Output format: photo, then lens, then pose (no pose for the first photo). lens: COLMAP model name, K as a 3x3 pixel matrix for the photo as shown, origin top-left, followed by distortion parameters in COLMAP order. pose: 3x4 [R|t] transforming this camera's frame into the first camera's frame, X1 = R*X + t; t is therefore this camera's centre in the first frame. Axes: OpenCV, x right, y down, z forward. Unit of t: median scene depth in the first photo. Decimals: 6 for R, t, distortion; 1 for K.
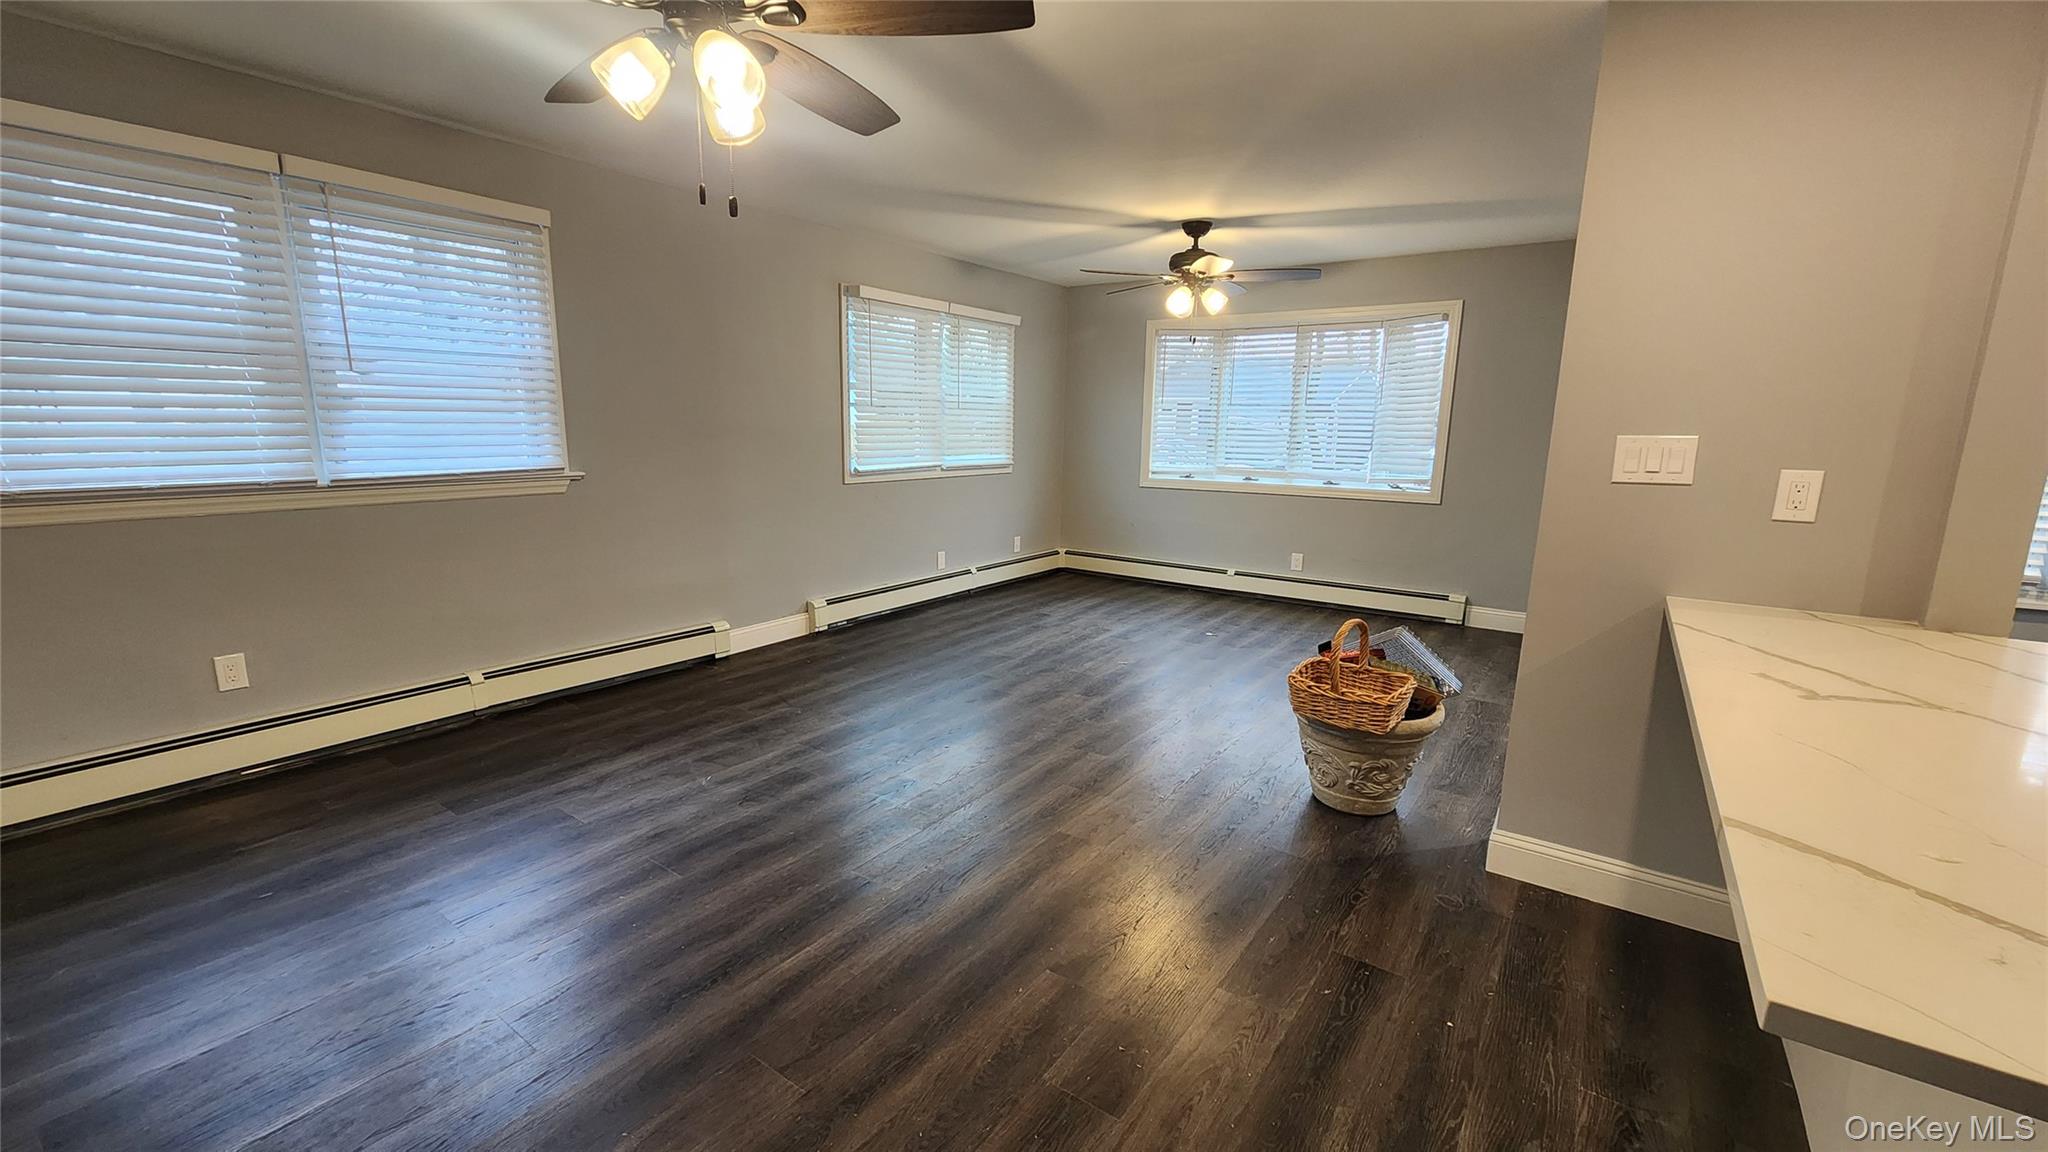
lens RADIAL K [[835.0, 0, 1020.5], [0, 835.0, 583.1], [0, 0, 1]] dist [-0.001778, -0.000726]
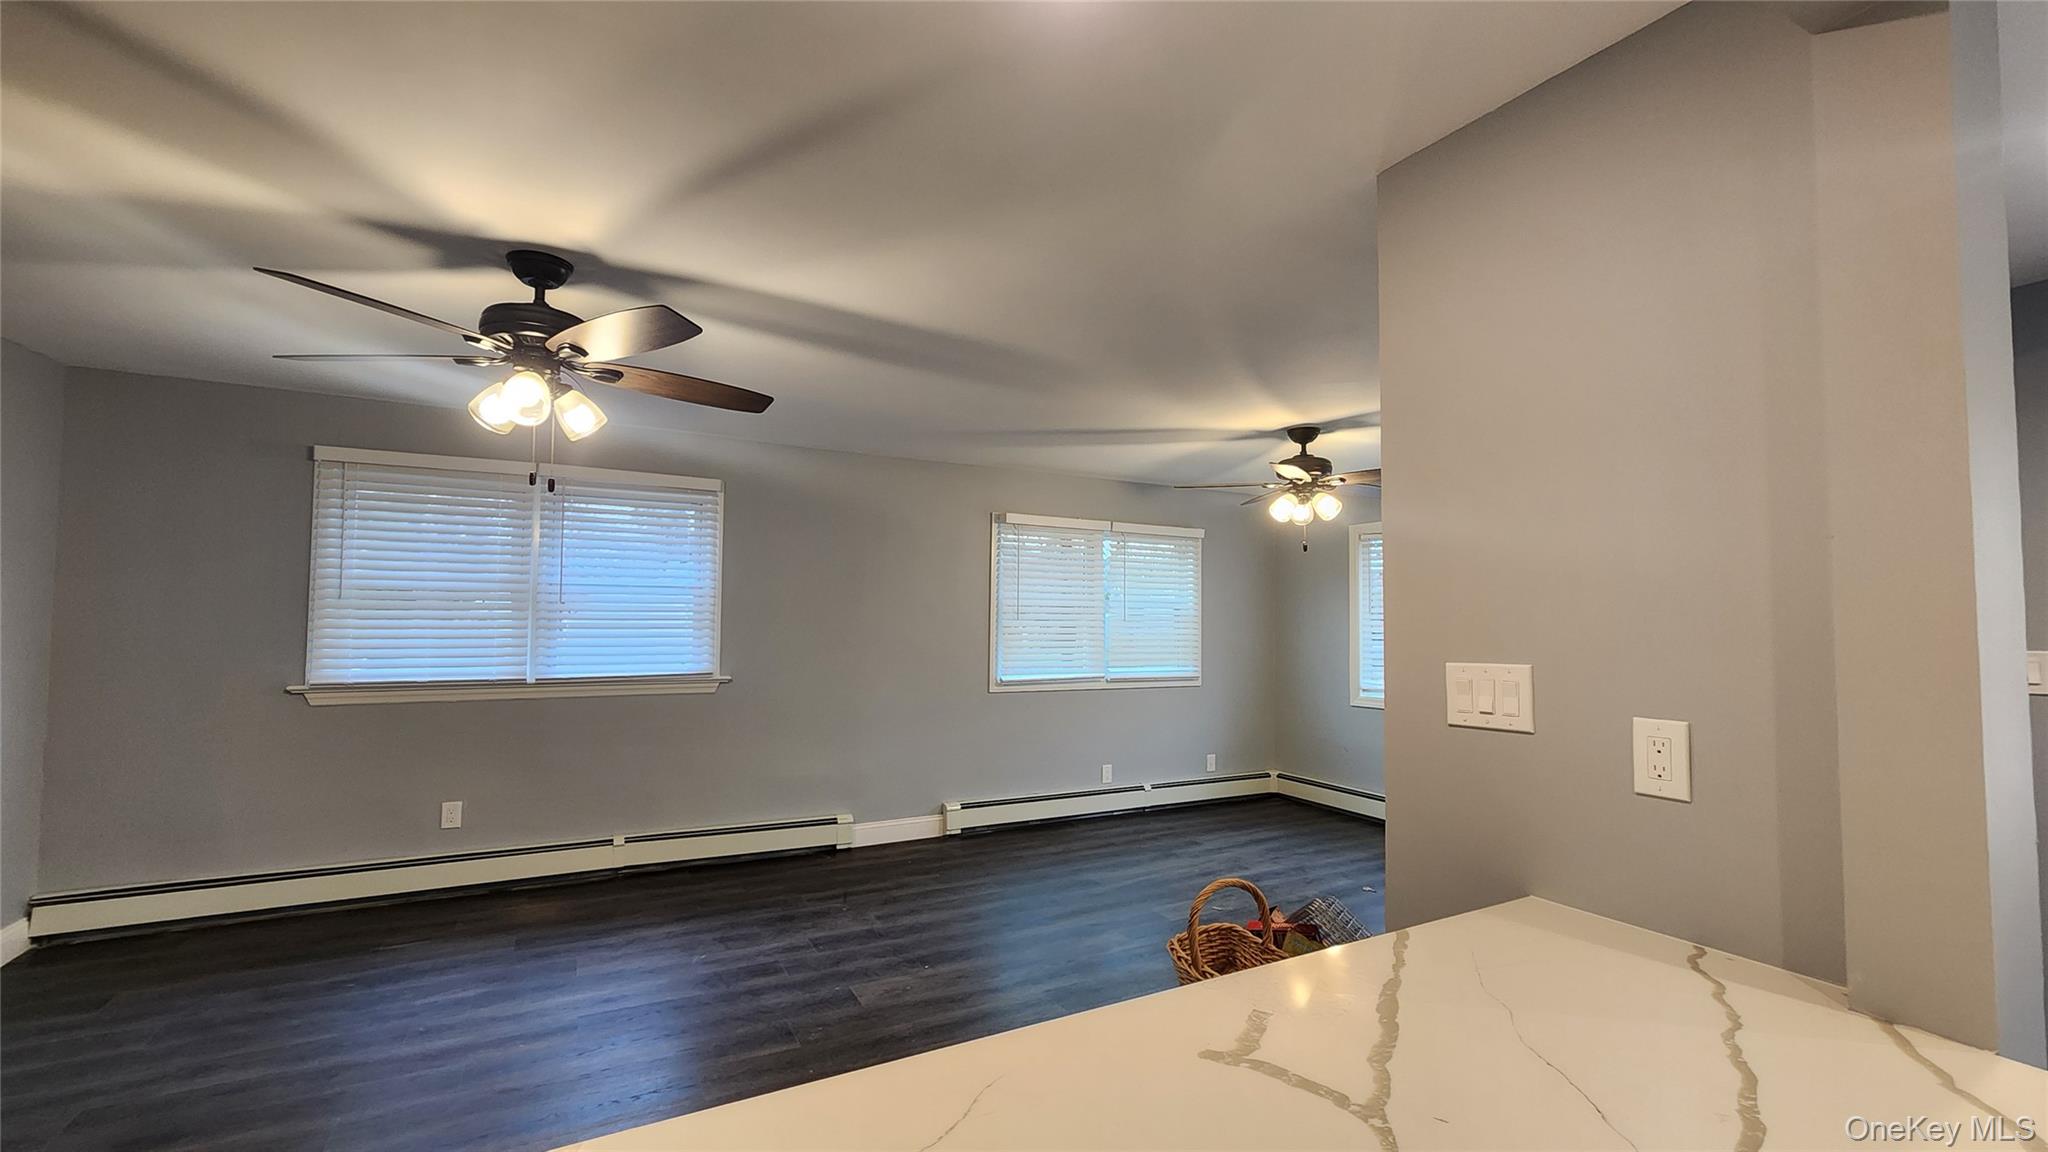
lens RADIAL K [[835.0, 0, 1020.5], [0, 835.0, 583.1], [0, 0, 1]] dist [-0.001778, -0.000726]
pose [[0.893866, -0.028088, -0.447454, 0.399906], [-0.081660, 0.971141, -0.224091, -0.025834], [0.440835, 0.236847, 0.865776, 0.090011]]
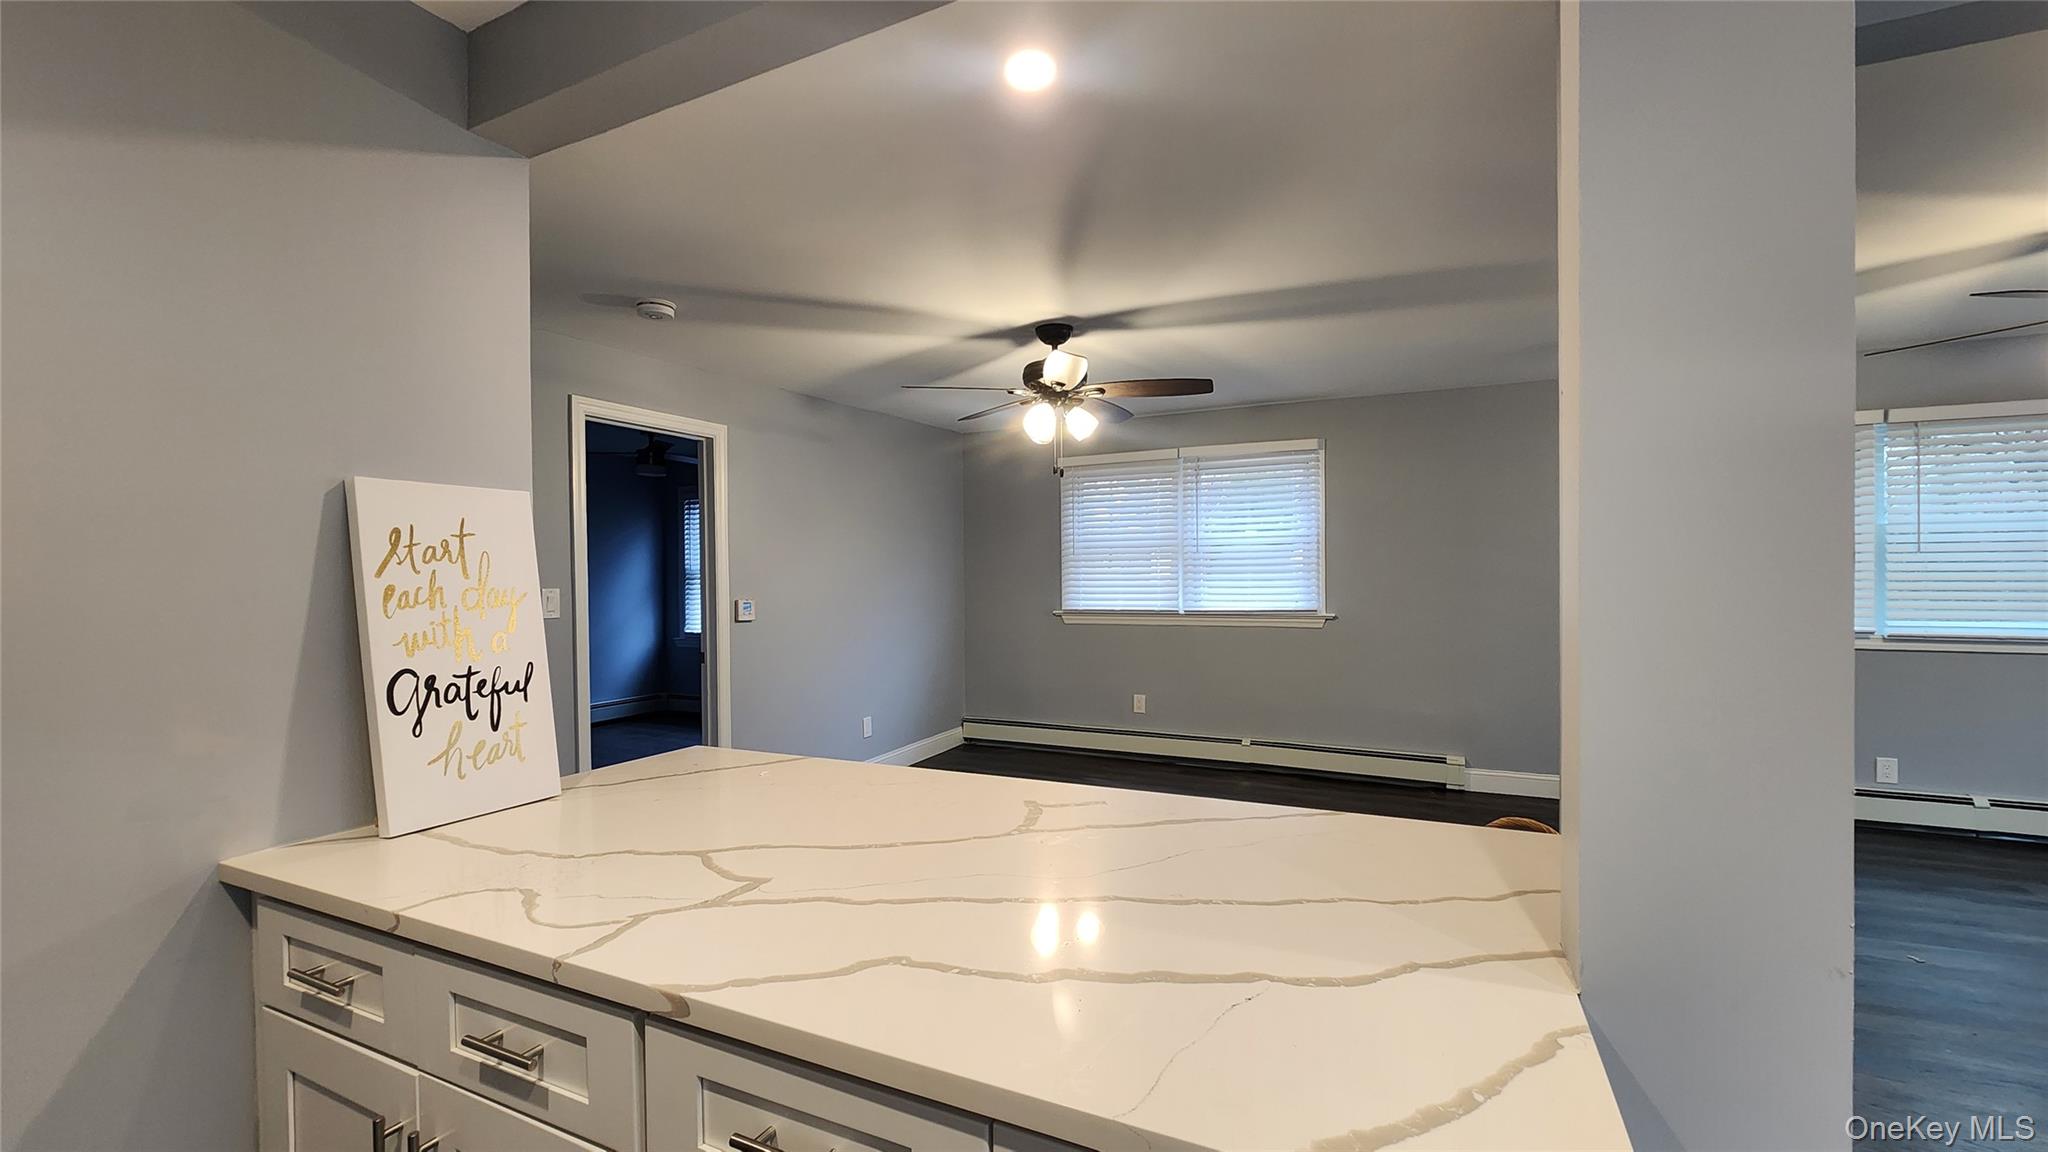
lens RADIAL K [[835.0, 0, 1020.5], [0, 835.0, 583.1], [0, 0, 1]] dist [-0.001778, -0.000726]
pose [[0.156765, -0.008806, -0.987597, 0.729548], [-0.180029, 0.982952, -0.037341, -0.038064], [0.971089, 0.183650, 0.152508, 0.273462]]
